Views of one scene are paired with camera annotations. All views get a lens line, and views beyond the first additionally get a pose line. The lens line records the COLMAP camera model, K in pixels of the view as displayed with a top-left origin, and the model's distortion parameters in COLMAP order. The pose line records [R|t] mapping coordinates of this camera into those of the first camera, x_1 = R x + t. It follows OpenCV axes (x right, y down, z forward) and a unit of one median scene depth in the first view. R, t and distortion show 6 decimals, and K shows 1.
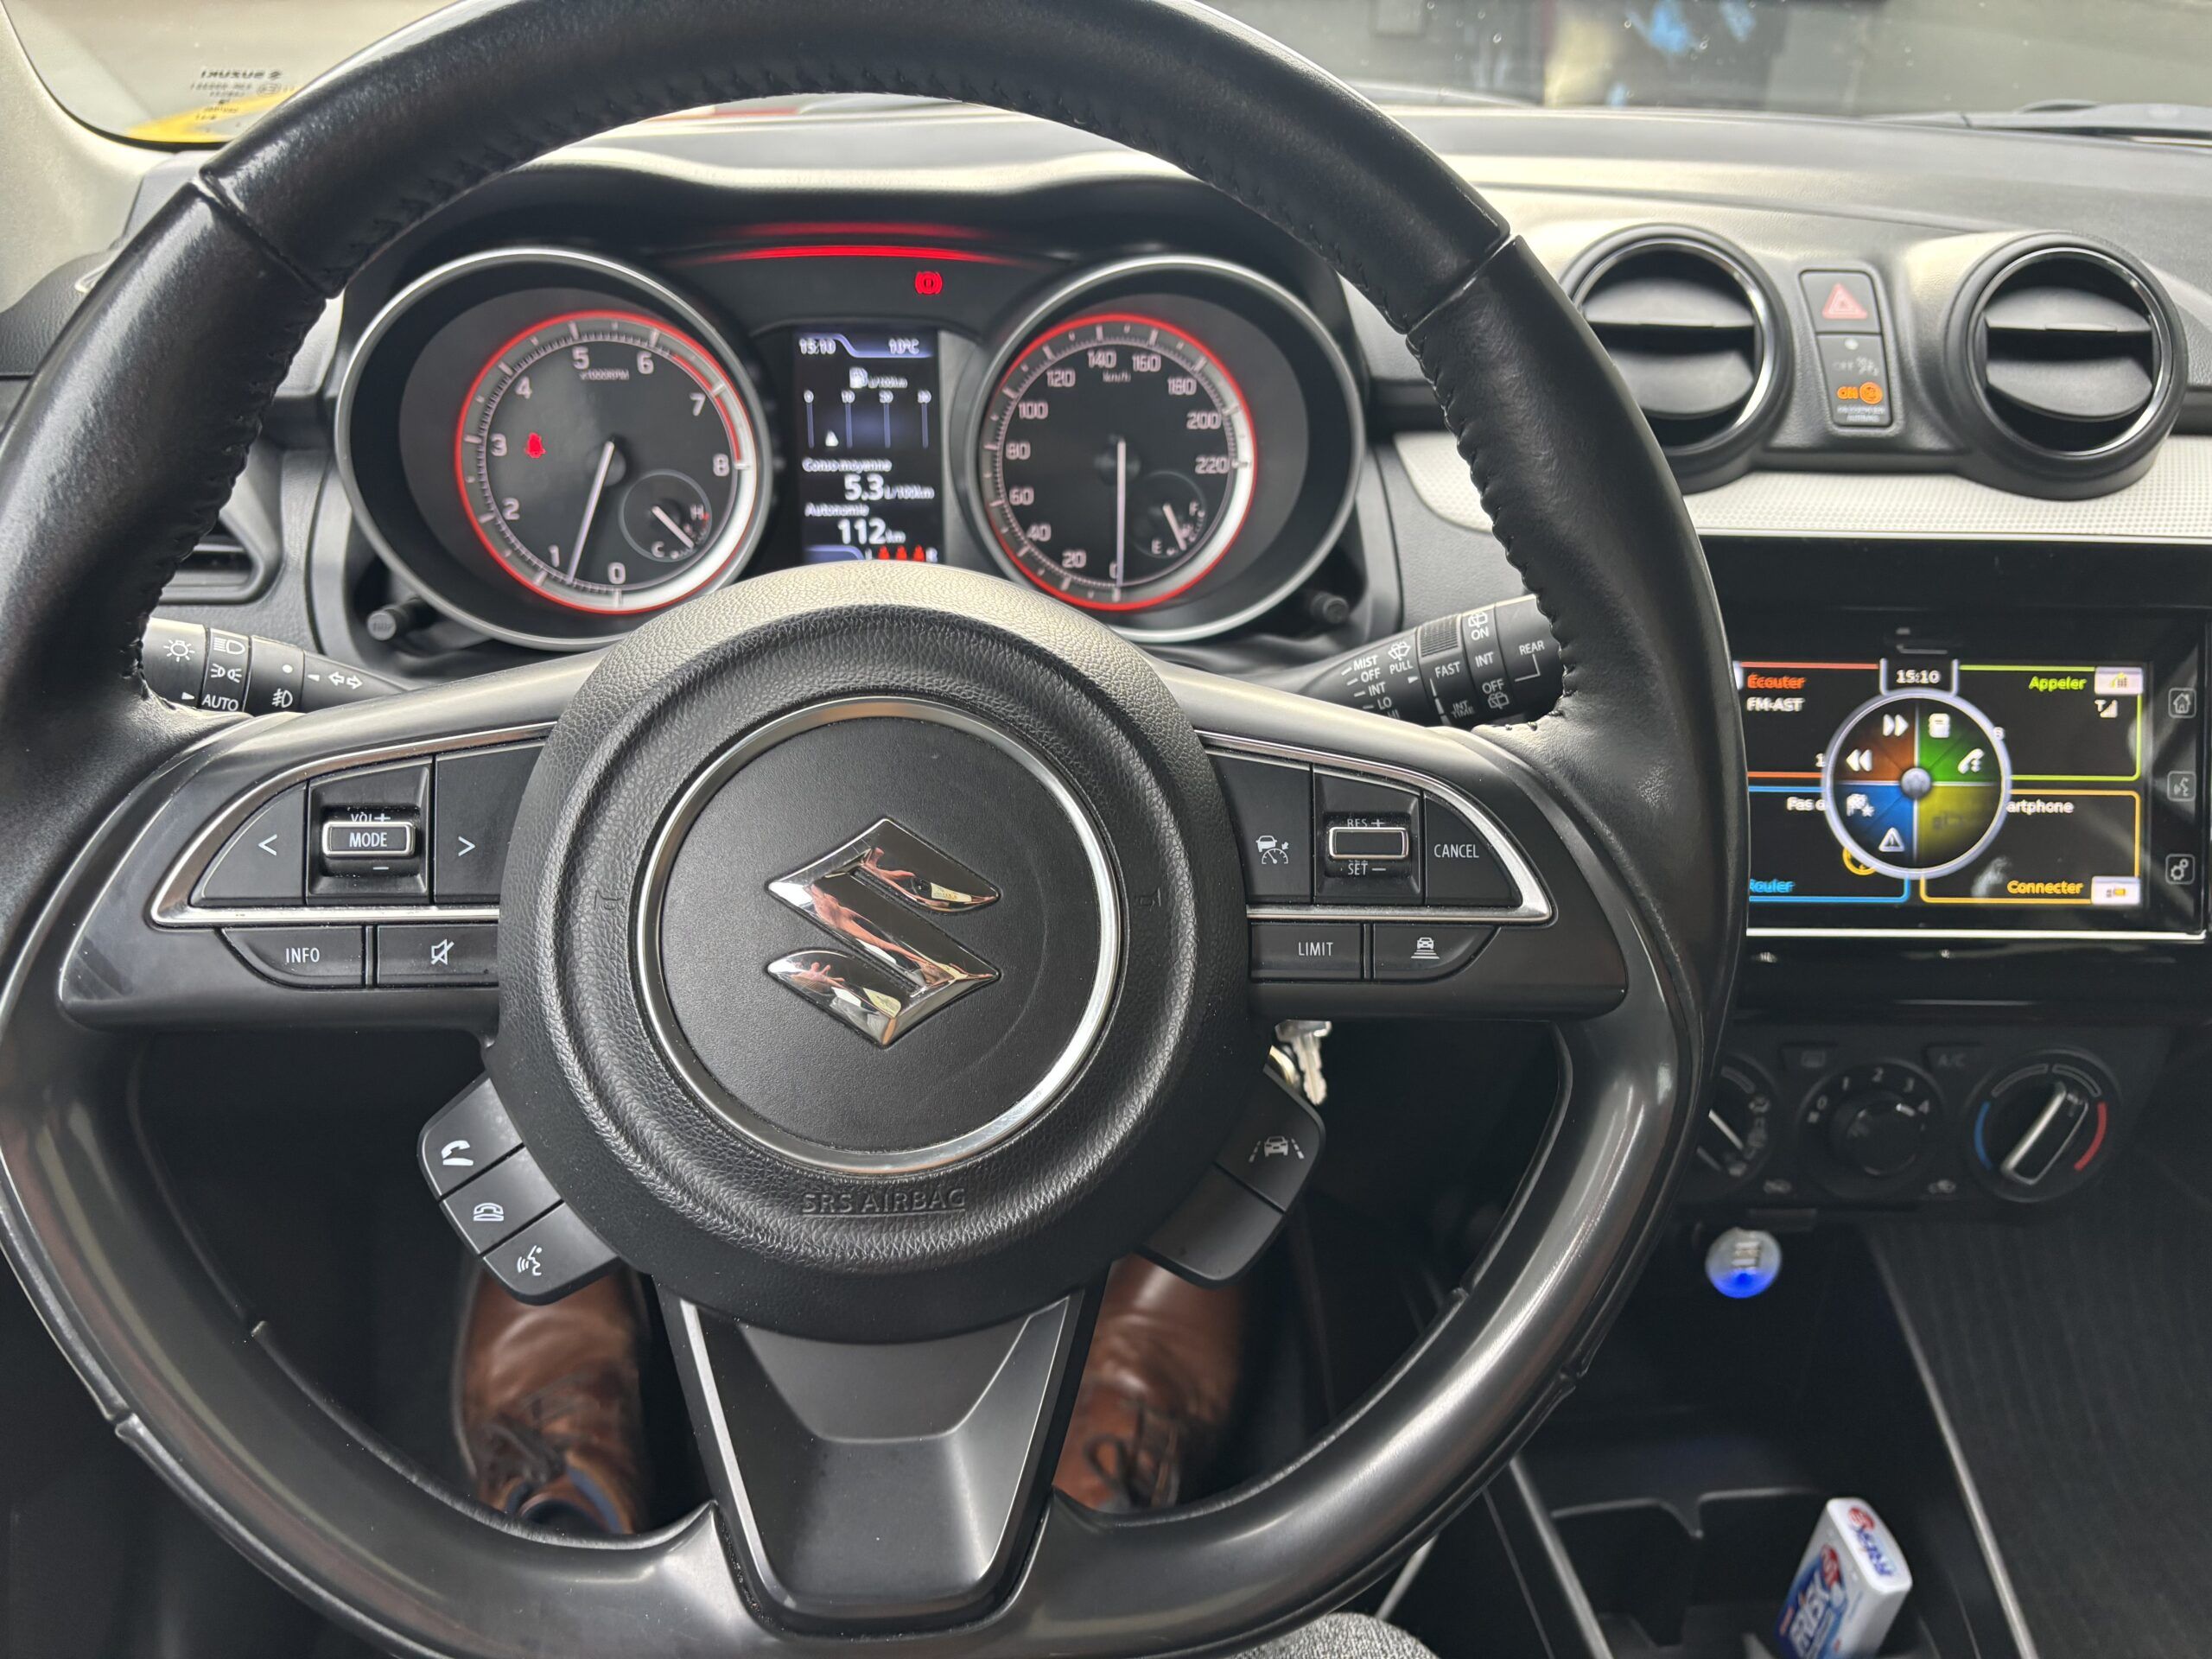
lens RADIAL K [[1706.6, 0, 1089.4], [0, 1706.6, 844.3], [0, 0, 1]] dist [0.016822, -0.002101]
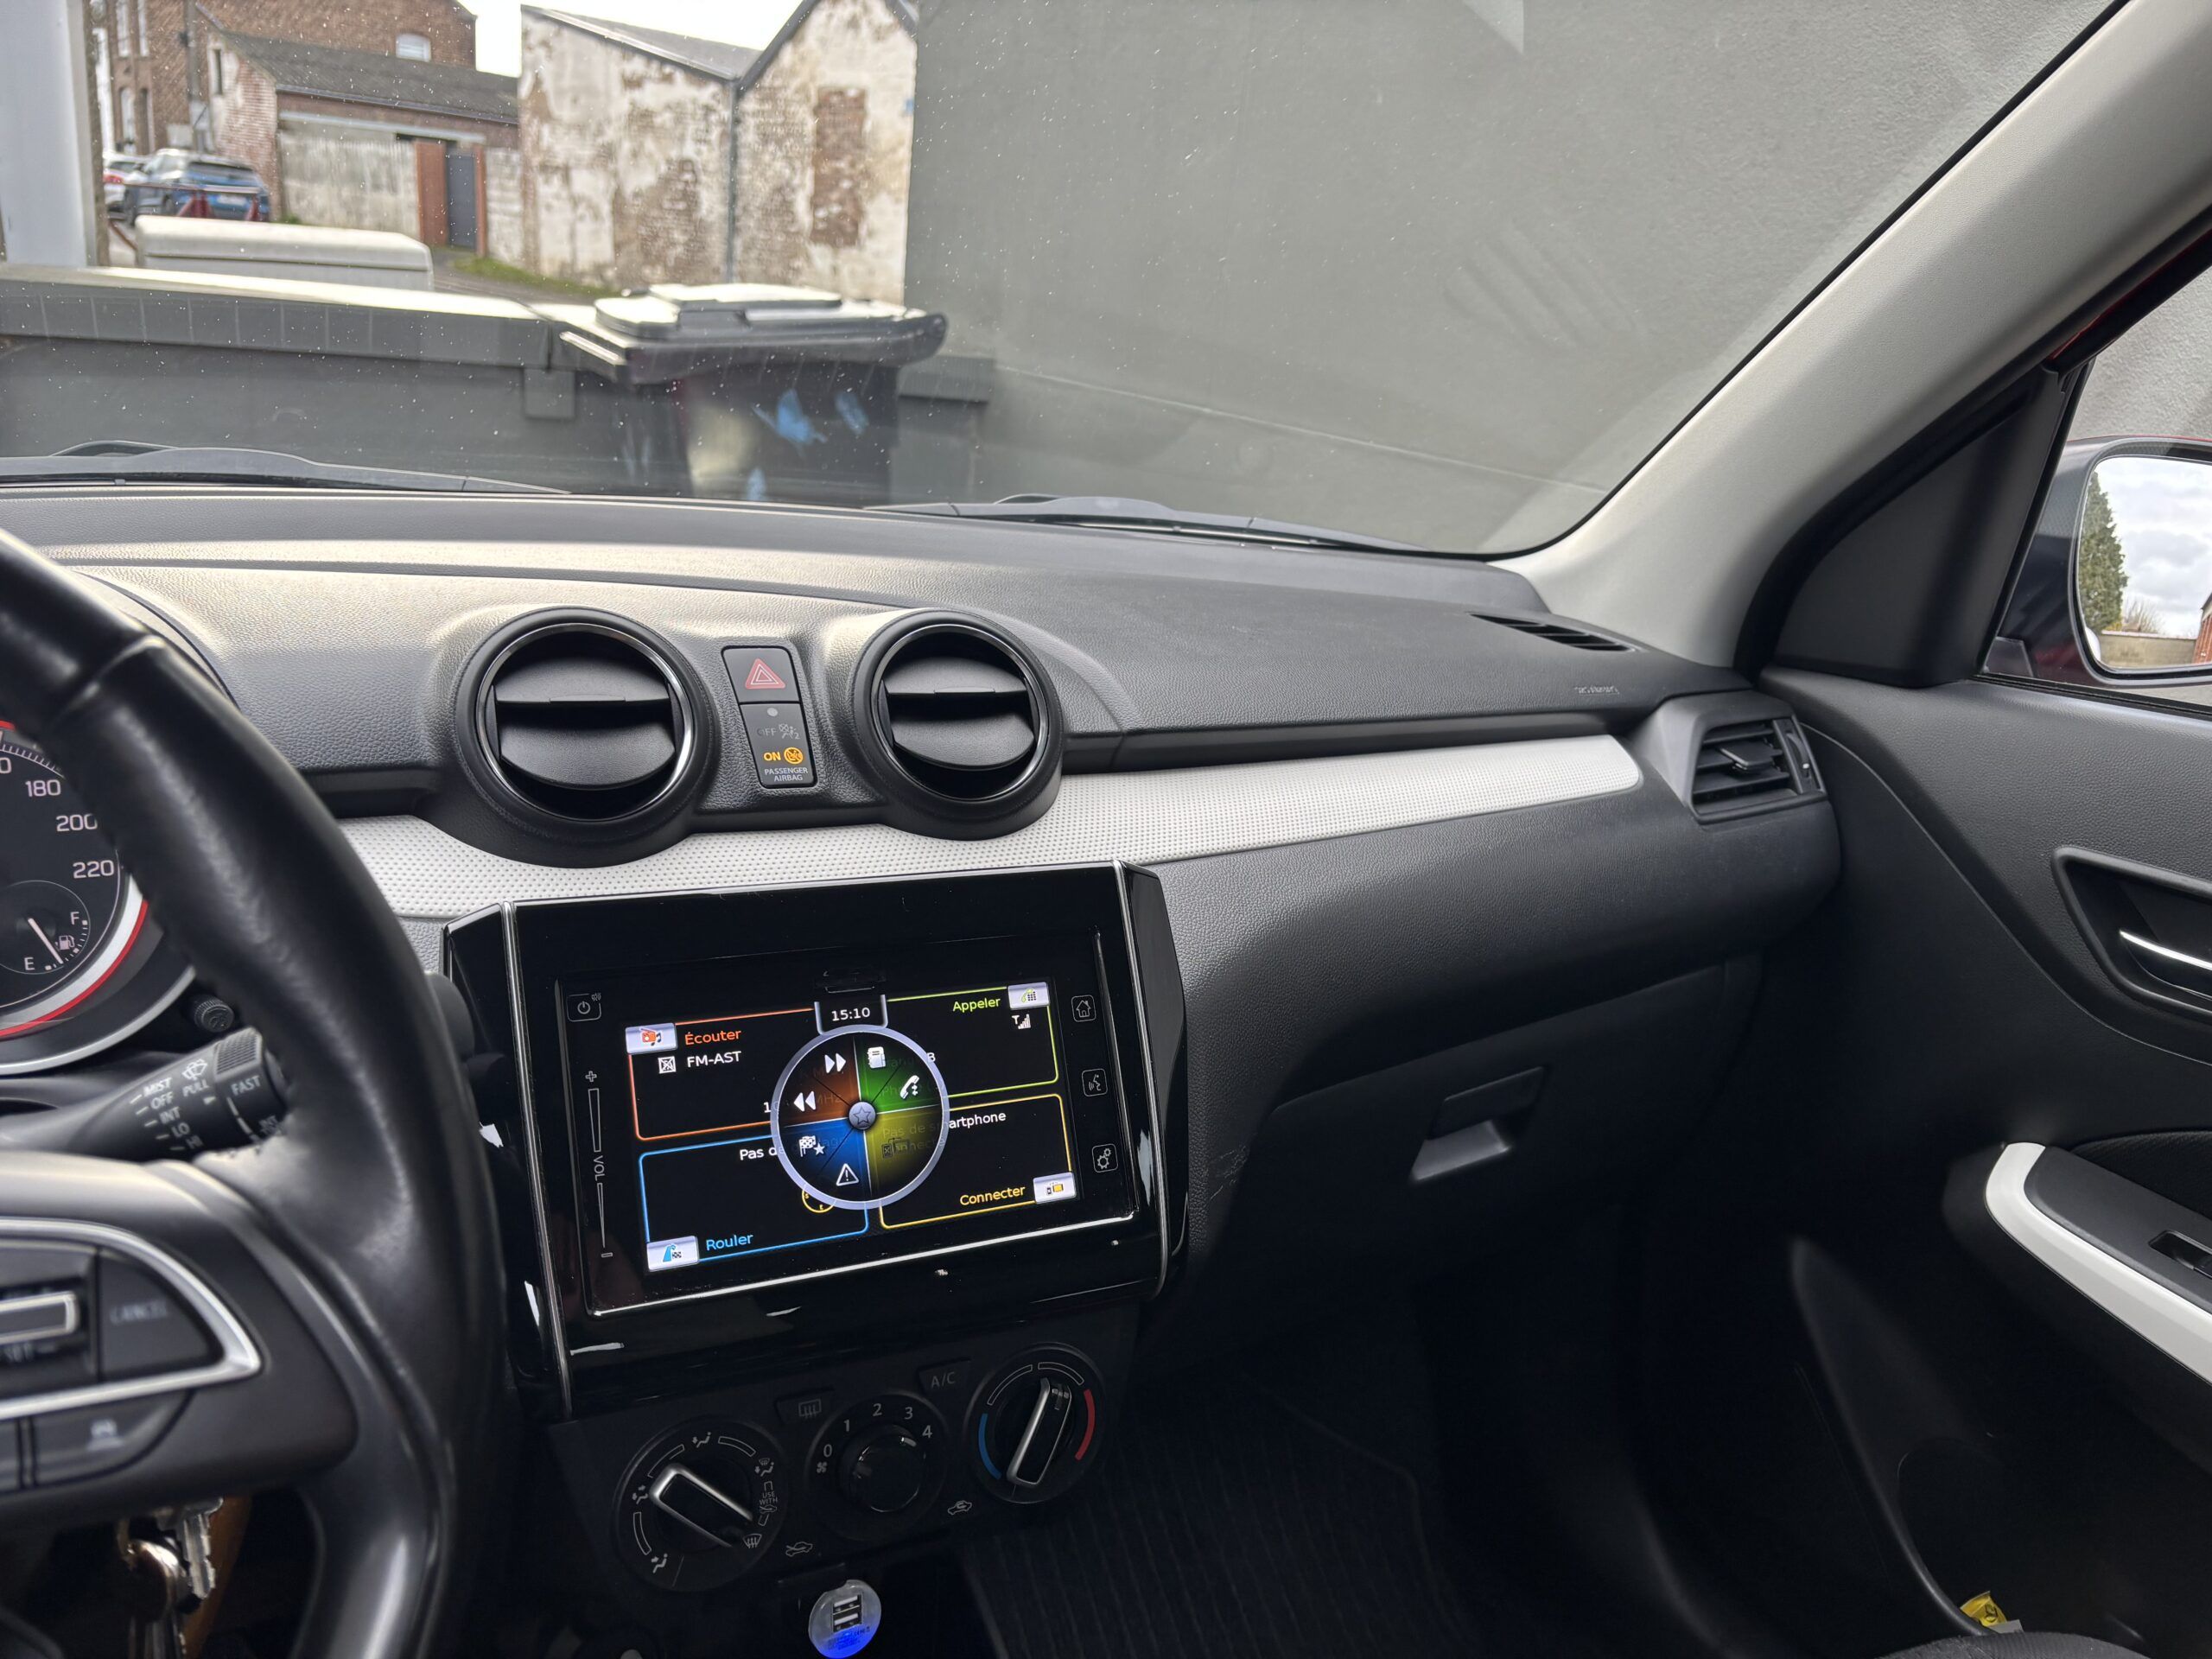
lens RADIAL K [[1700.9, 0, 1111.8], [0, 1700.9, 834.0], [0, 0, 1]] dist [0.012999, 0.007475]
pose [[0.904865, -0.074305, 0.419164, 0.198231], [0.157032, 0.973470, -0.166425, -0.006149], [-0.395677, 0.216414, 0.892527, -0.023329]]
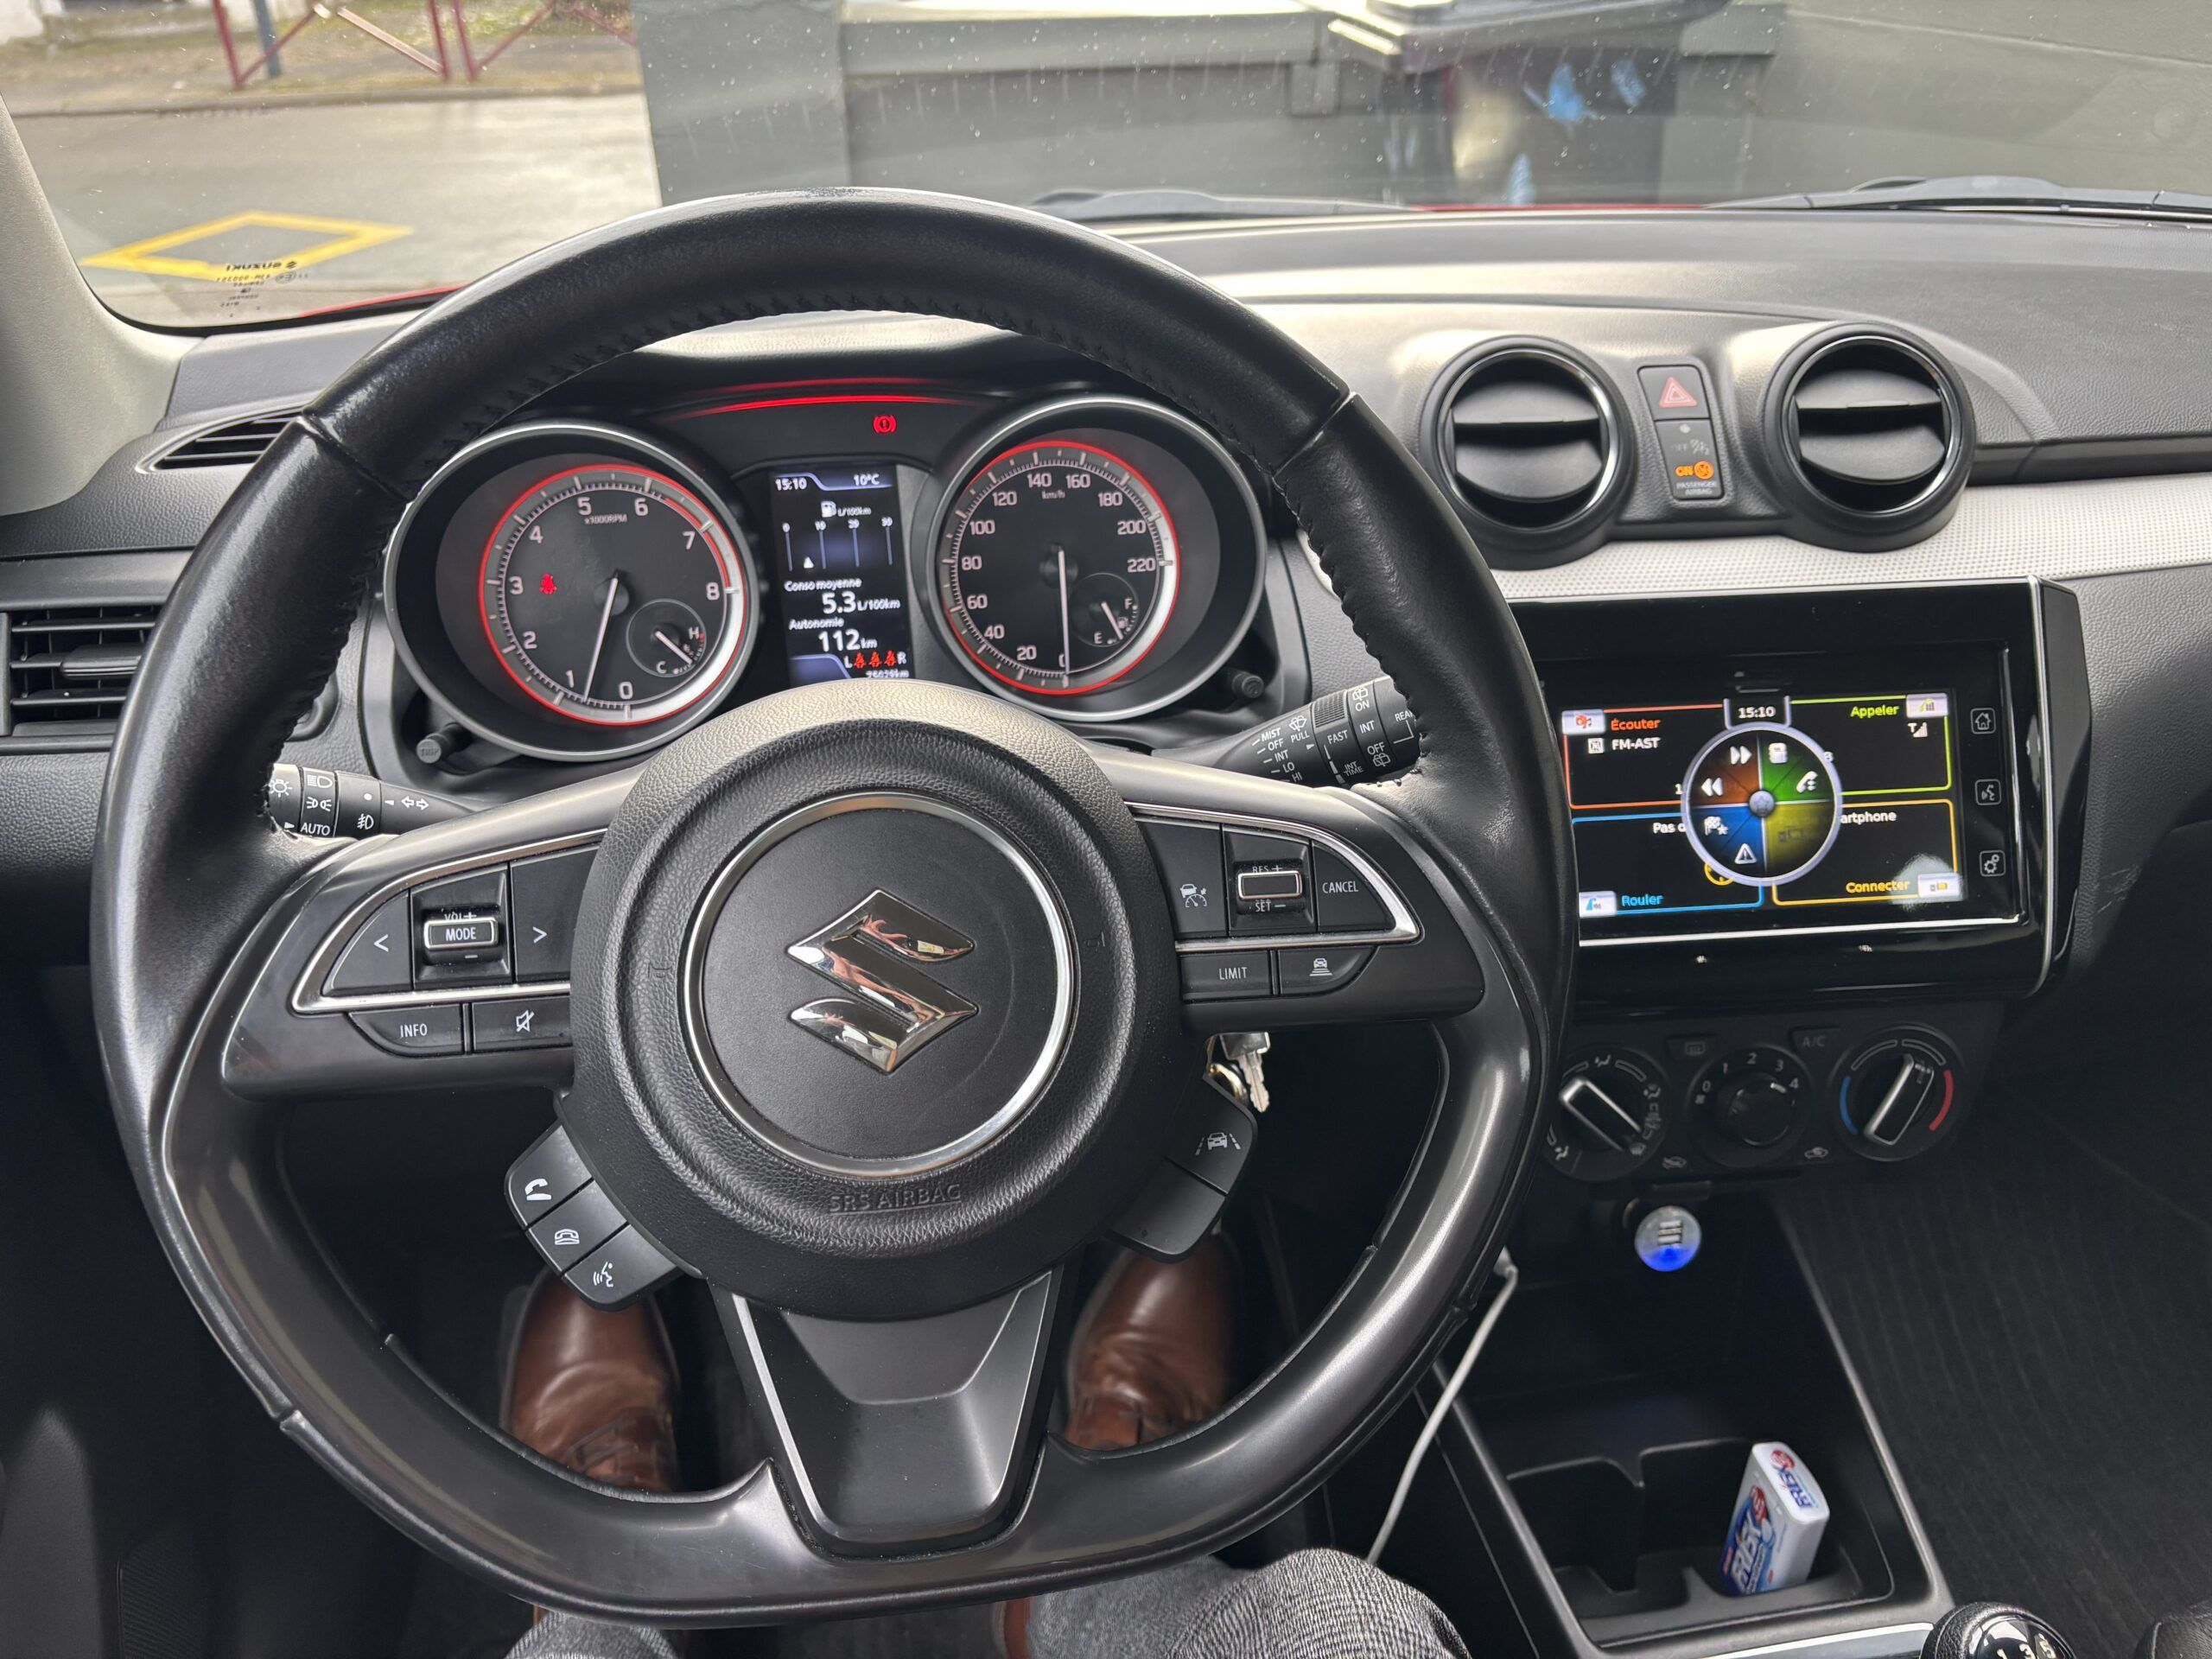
lens RADIAL K [[1687.0, 0, 1105.5], [0, 1687.0, 843.8], [0, 0, 1]] dist [0.059967, -0.103198]
pose [[0.997805, -0.062654, 0.021441, 0.012772], [0.063345, 0.997438, -0.033239, 0.001555], [-0.019303, 0.034524, 0.999217, -0.139738]]
